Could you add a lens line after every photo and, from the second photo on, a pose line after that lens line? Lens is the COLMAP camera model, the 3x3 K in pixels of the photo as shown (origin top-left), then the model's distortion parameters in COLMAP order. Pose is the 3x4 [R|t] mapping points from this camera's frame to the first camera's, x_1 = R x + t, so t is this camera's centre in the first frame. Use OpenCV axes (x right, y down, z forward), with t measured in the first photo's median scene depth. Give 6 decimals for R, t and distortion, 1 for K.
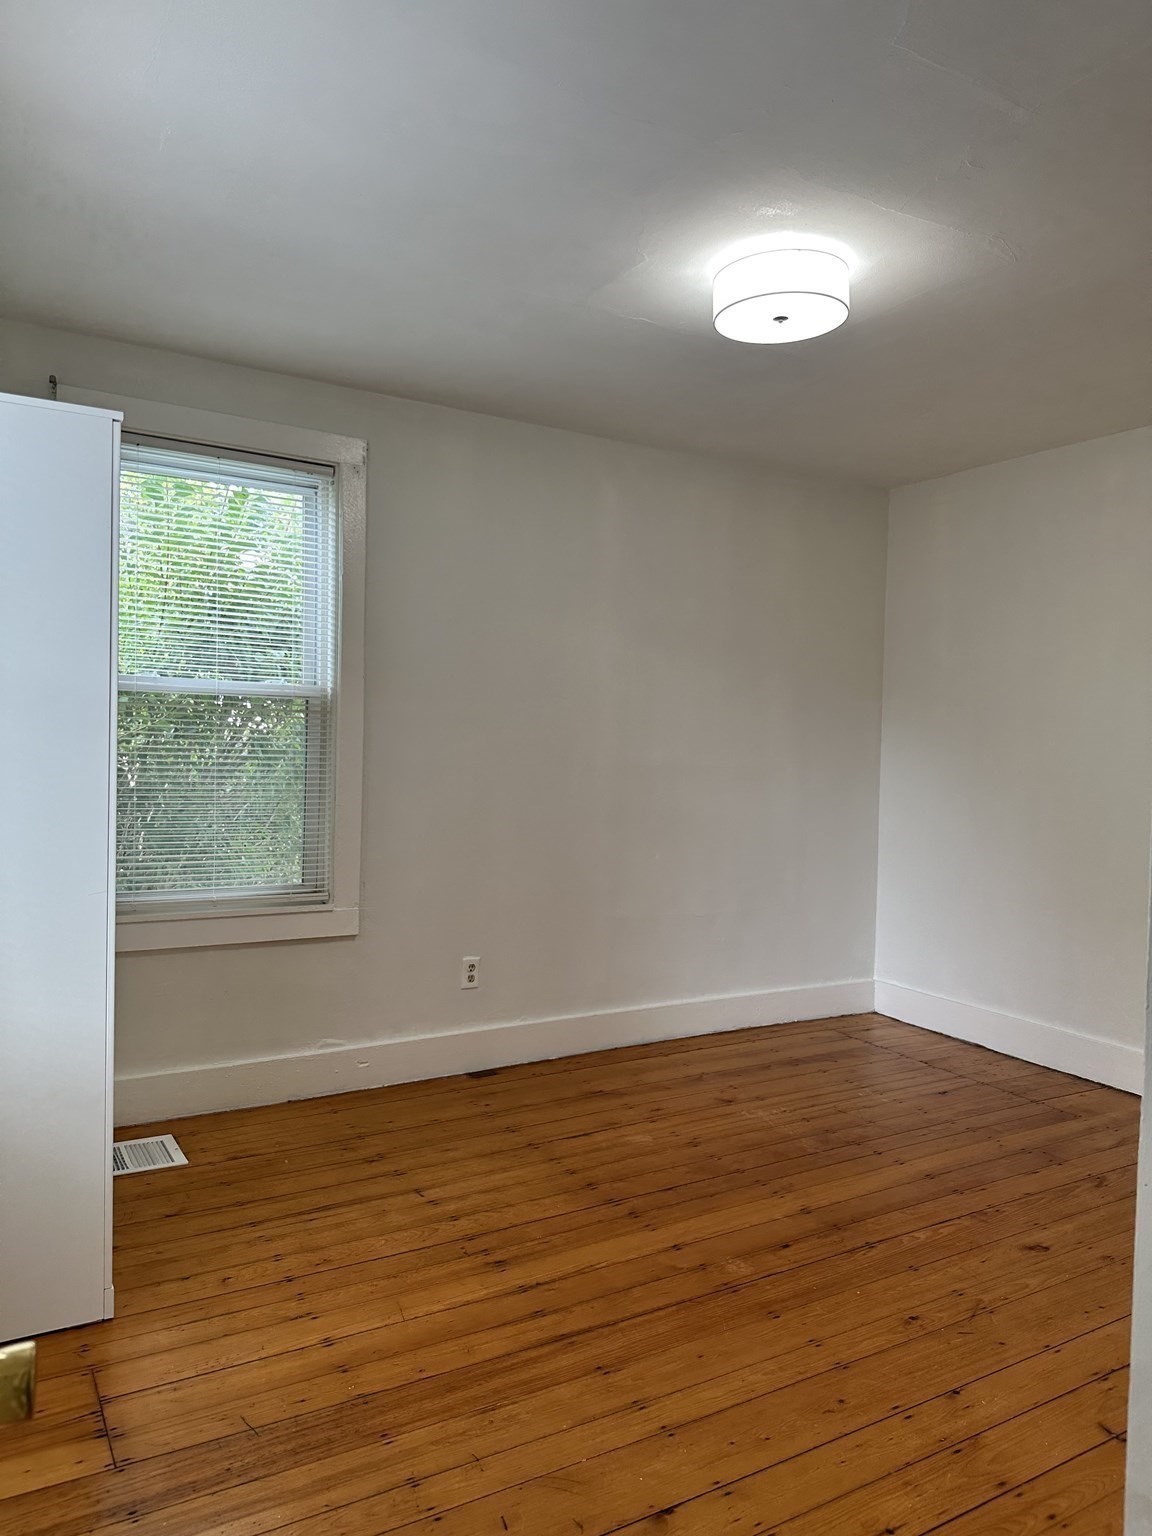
lens RADIAL K [[1093.4, 0, 567.4], [0, 1093.4, 765.0], [0, 0, 1]] dist [0.001788, -0.004298]
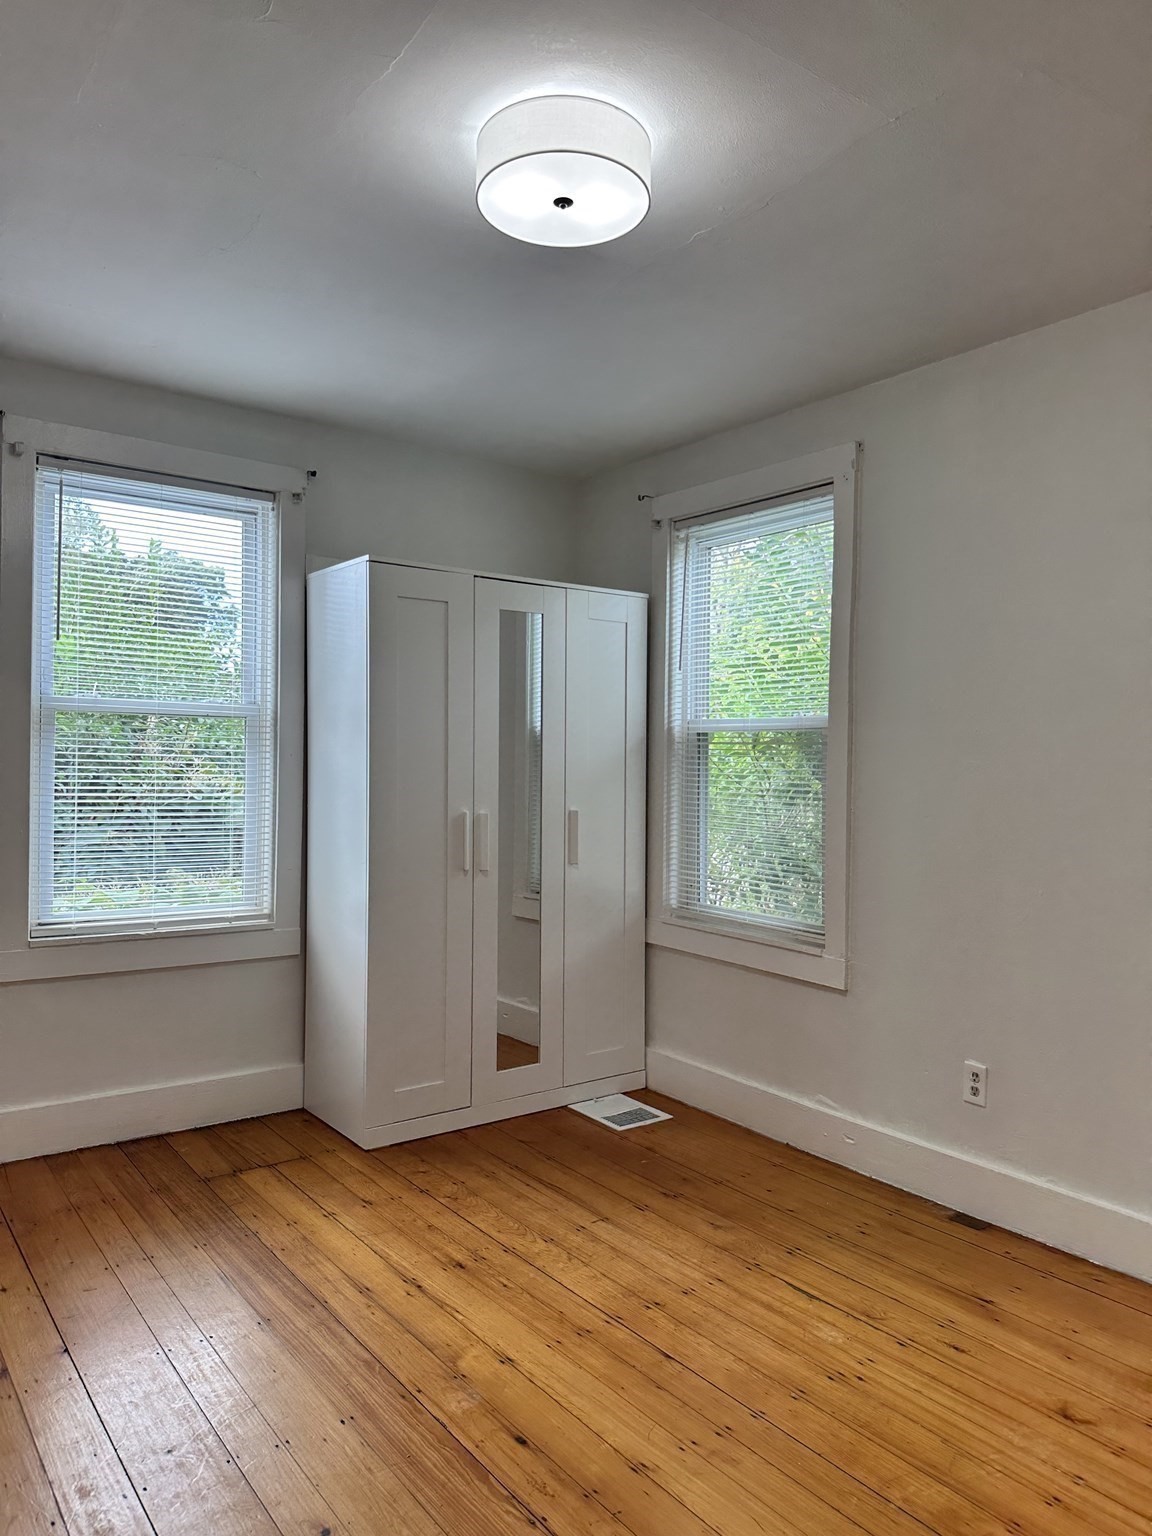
lens RADIAL K [[1093.4, 0, 568.3], [0, 1093.4, 768.1], [0, 0, 1]] dist [0.001788, -0.004298]
pose [[0.128648, -0.001388, -0.991689, 0.743419], [-0.057137, 0.998327, -0.008810, -0.006408], [0.990043, 0.057796, 0.128353, 0.724231]]
